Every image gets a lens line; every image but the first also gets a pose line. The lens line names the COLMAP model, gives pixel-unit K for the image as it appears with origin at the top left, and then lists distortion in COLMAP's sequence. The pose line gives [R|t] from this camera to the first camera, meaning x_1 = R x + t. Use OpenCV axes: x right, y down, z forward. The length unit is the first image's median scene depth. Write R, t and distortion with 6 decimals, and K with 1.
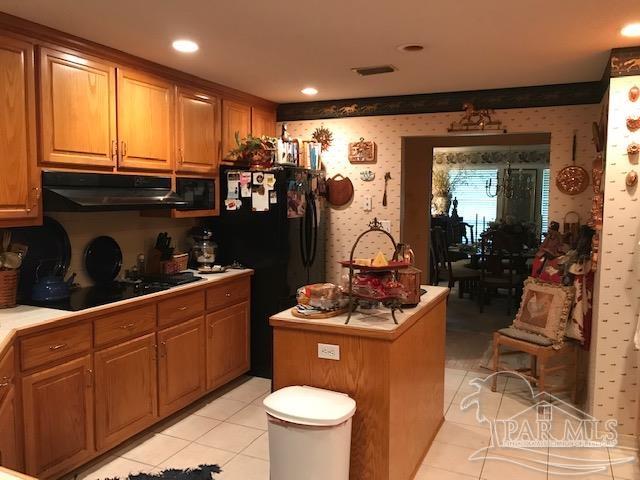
lens RADIAL K [[535.9, 0, 320.7], [0, 535.9, 240.6], [0, 0, 1]] dist [0.012488, 0.008466]
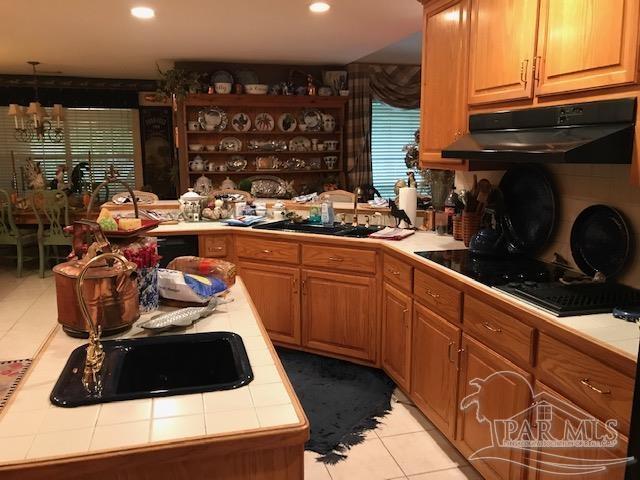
lens RADIAL K [[535.9, 0, 319.8], [0, 535.9, 238.1], [0, 0, 1]] dist [0.012488, 0.008466]
pose [[-0.781085, 0.100563, -0.616273, 0.074568], [-0.058929, 0.970670, 0.233082, -0.029112], [0.621637, 0.218373, -0.752250, 0.380292]]
